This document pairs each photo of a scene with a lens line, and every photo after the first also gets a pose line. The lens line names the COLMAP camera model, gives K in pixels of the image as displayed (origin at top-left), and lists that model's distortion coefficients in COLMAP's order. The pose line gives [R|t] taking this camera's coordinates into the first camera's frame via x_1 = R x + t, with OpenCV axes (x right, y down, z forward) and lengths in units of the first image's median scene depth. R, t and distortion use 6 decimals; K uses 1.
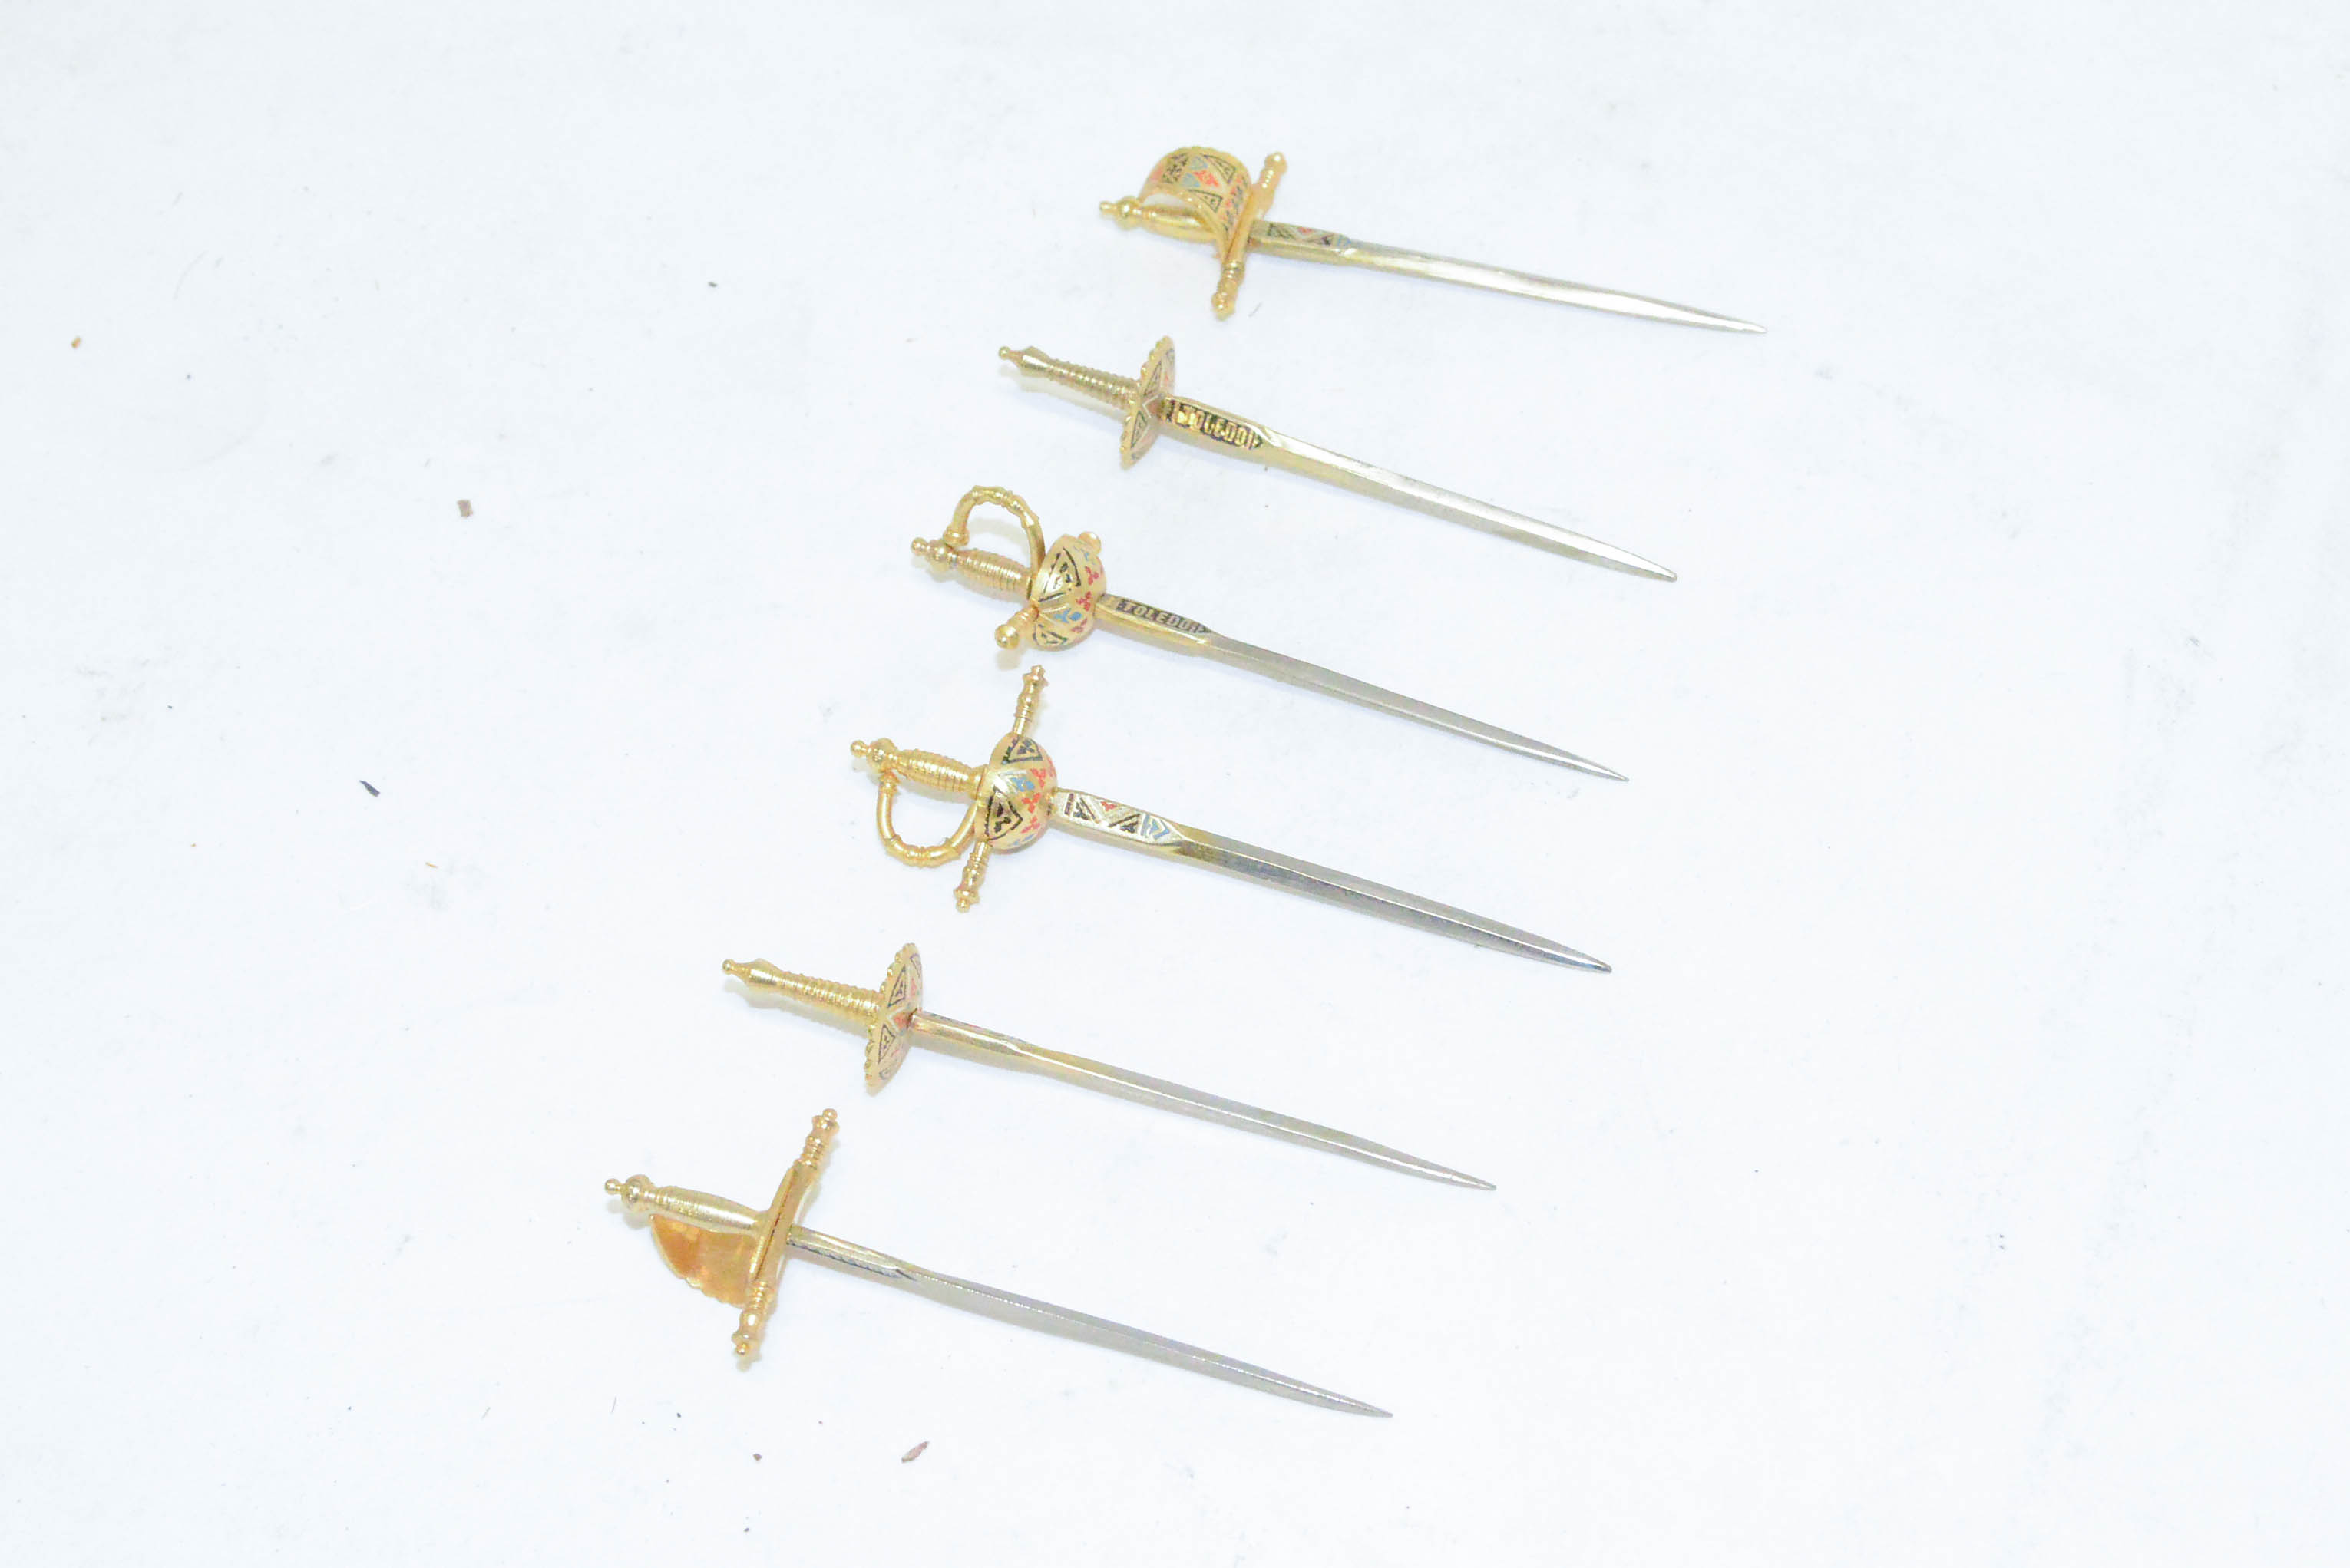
lens RADIAL K [[3472.9, 0, 1267.0], [0, 3472.9, 785.0], [0, 0, 1]] dist [0.048927, 0.106704]
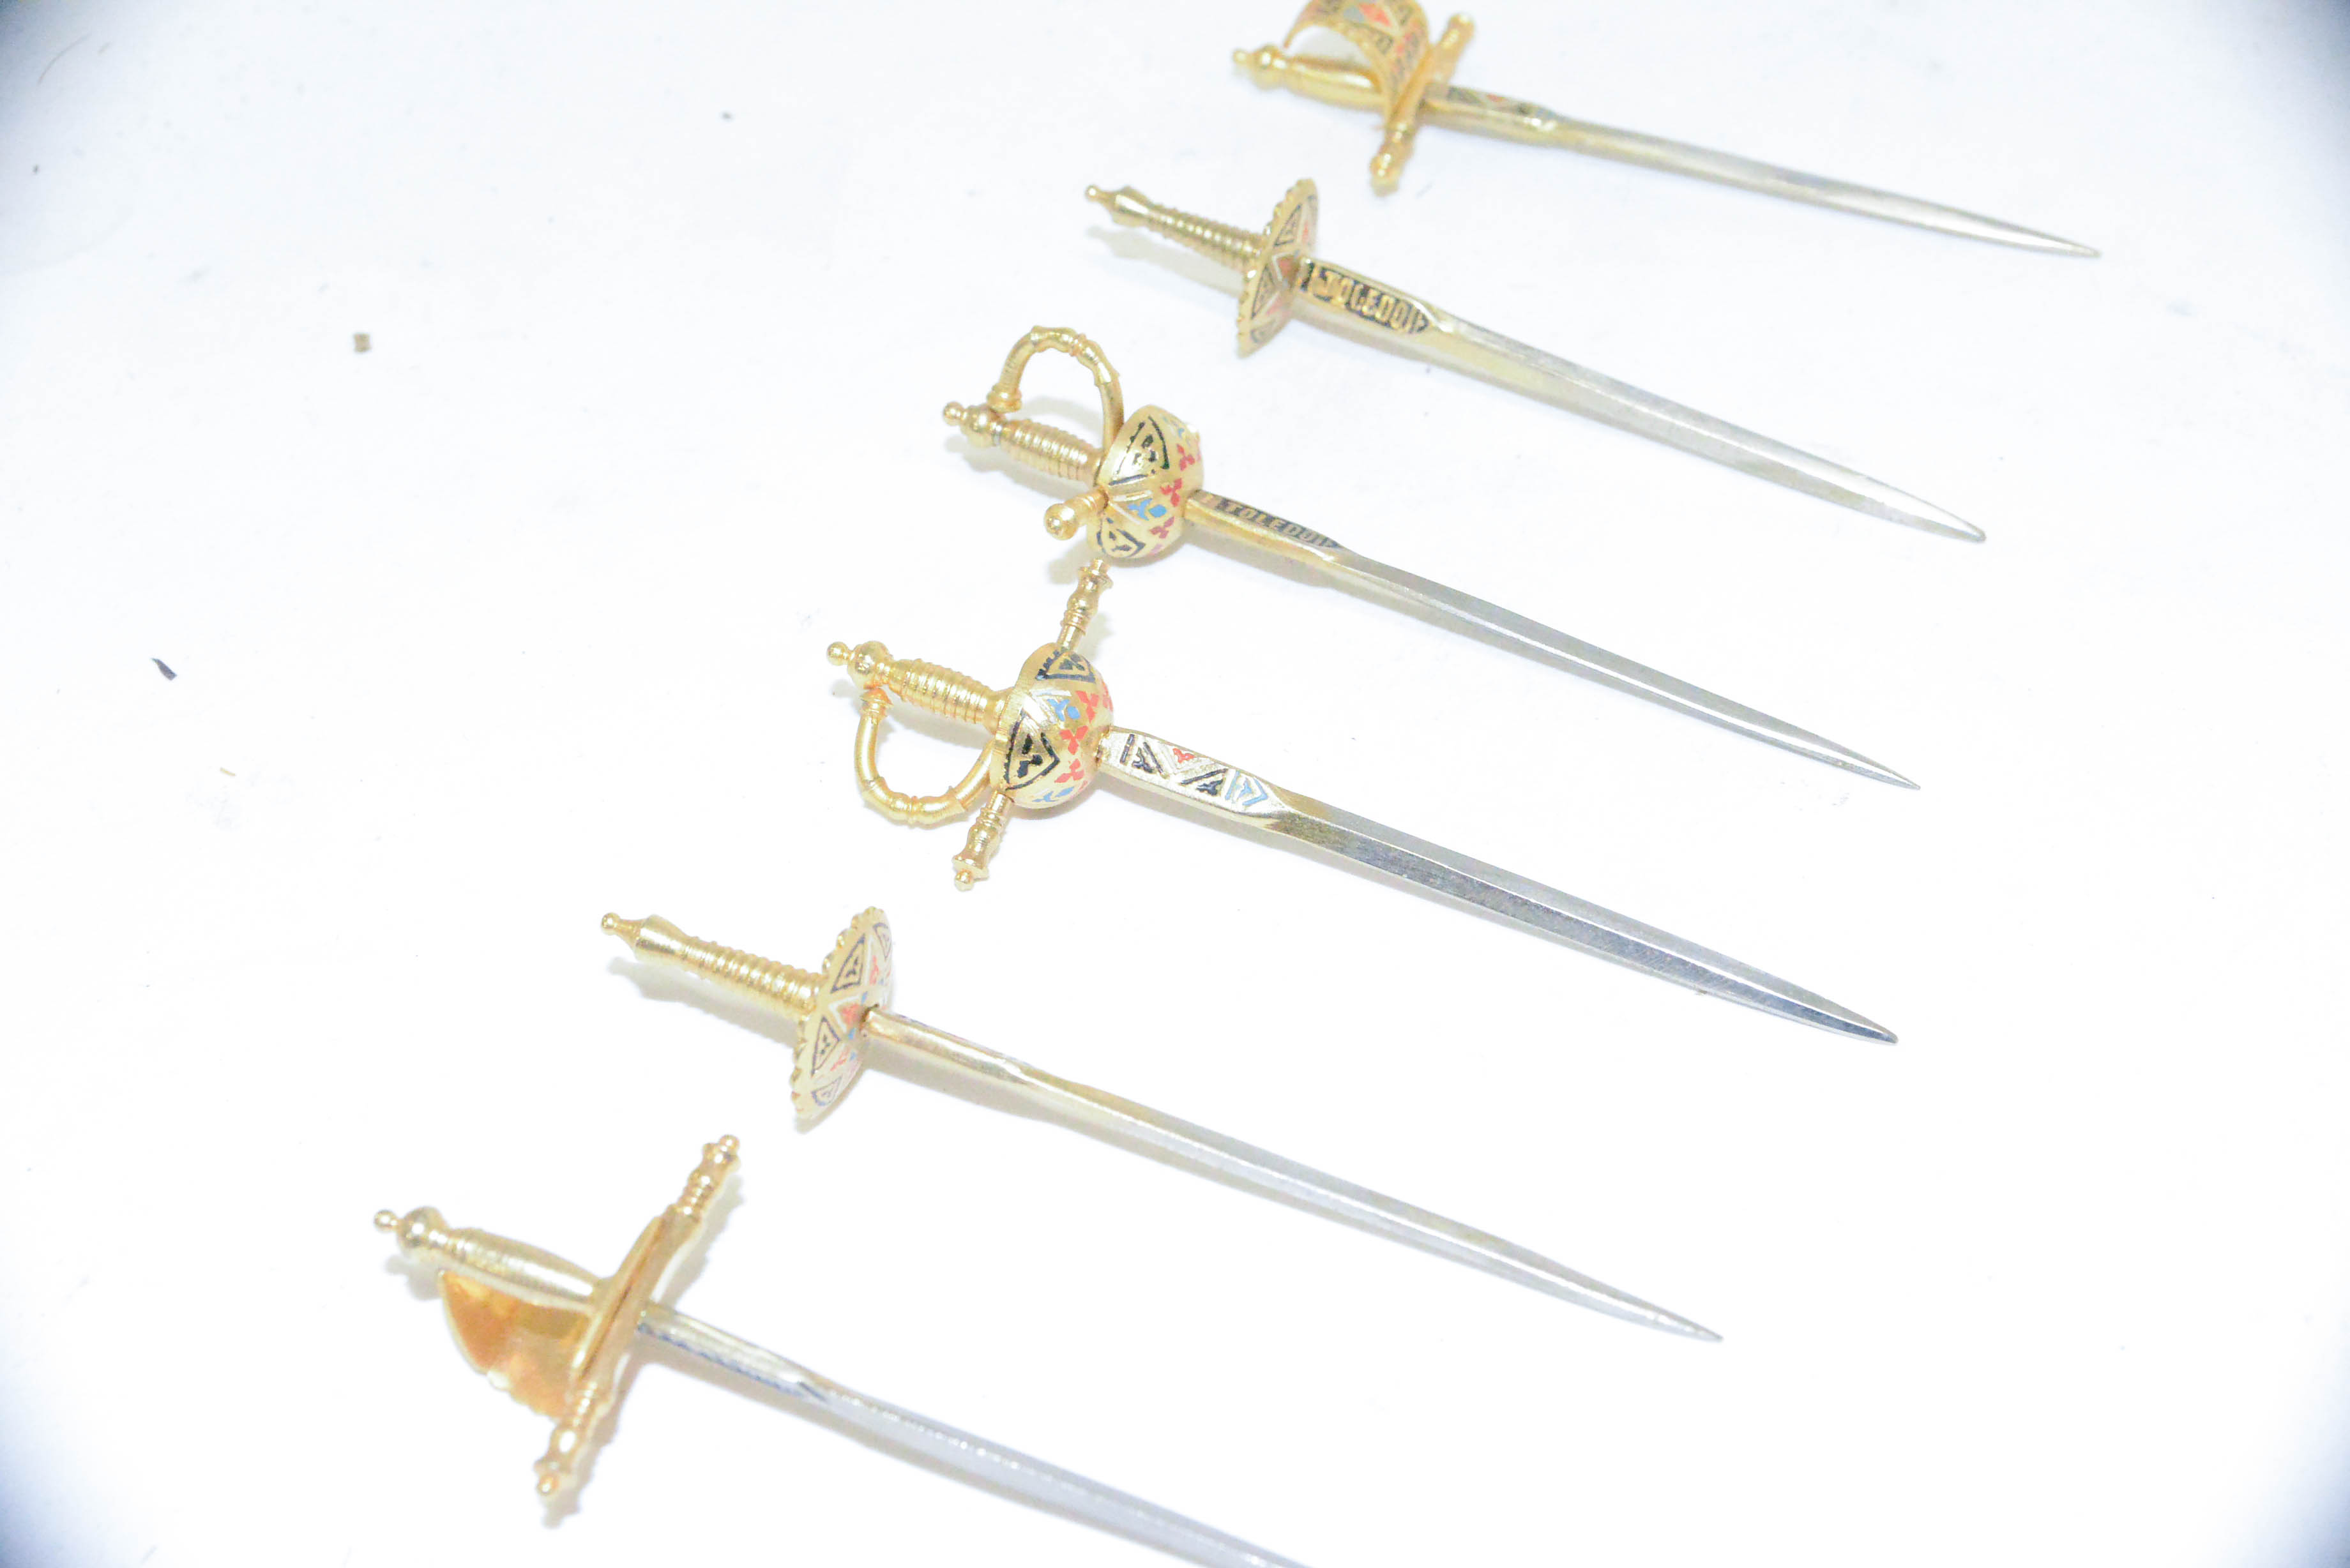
lens RADIAL K [[3473.0, 0, 1267.0], [0, 3473.0, 785.0], [0, 0, 1]] dist [0.048927, 0.106704]
pose [[0.996553, 0.079674, -0.023109, -0.011898], [-0.080913, 0.994982, -0.058862, 0.051247], [0.018304, 0.060529, 0.997999, 0.297818]]
